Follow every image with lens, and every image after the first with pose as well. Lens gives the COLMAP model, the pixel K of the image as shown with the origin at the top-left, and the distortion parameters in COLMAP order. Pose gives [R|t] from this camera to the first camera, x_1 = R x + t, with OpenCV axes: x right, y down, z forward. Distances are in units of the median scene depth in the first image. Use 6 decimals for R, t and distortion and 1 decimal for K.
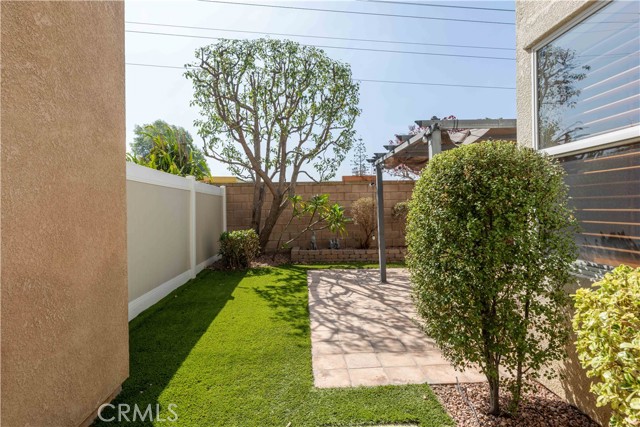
lens RADIAL K [[324.8, 0, 321.2], [0, 324.8, 211.4], [0, 0, 1]] dist [-0.011300, 0.002040]
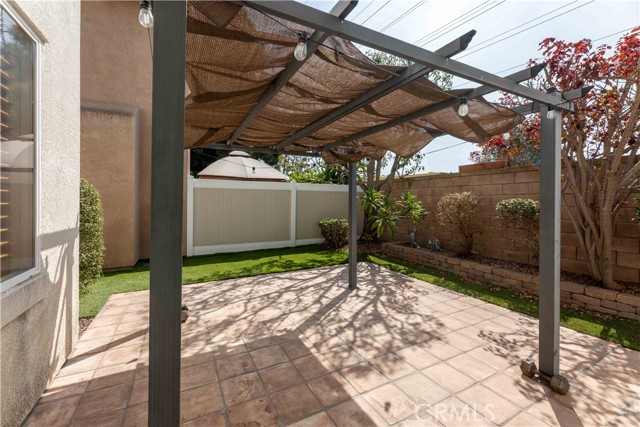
lens RADIAL K [[268.0, 0, 323.8], [0, 268.0, 198.7], [0, 0, 1]] dist [0.001450, -0.000060]
pose [[0.425136, 0.013050, -0.905036, 1.357434], [-0.021241, 0.999765, 0.004437, -0.050950], [0.904880, 0.017338, 0.425313, 0.980130]]
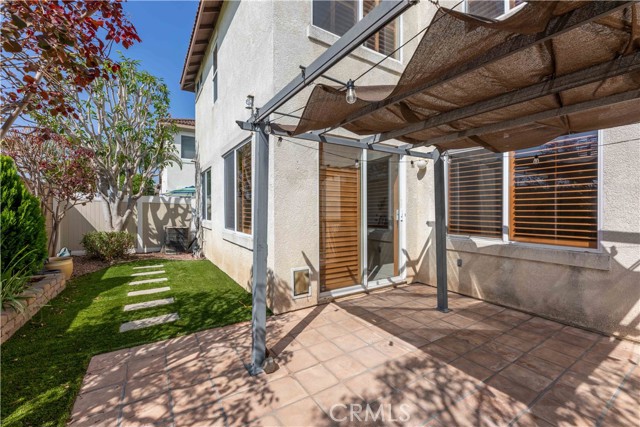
lens RADIAL K [[264.3, 0, 314.8], [0, 264.3, 210.5], [0, 0, 1]] dist [0.003697, 0.000021]
pose [[-0.482803, 0.011526, 0.875653, 0.362803], [0.027073, 0.999632, 0.001769, -0.053923], [-0.875310, 0.024560, -0.482937, 1.872347]]
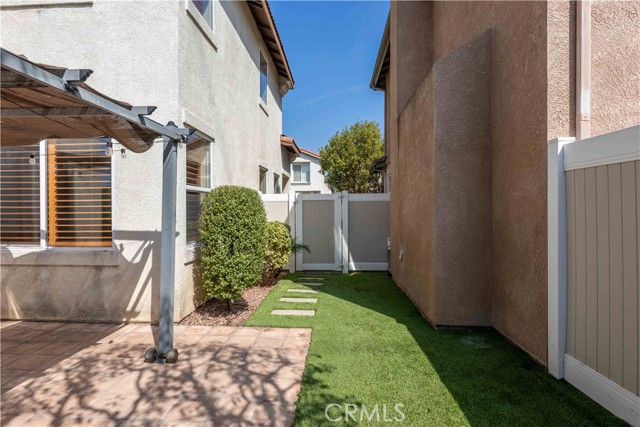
lens RADIAL K [[324.8, 0, 315.9], [0, 324.8, 210.3], [0, 0, 1]] dist [-0.011300, 0.002040]
pose [[-0.991603, 0.020301, 0.127713, -0.169014], [0.023088, 0.999526, 0.020380, -0.041631], [-0.127239, 0.023157, -0.991602, 1.712388]]
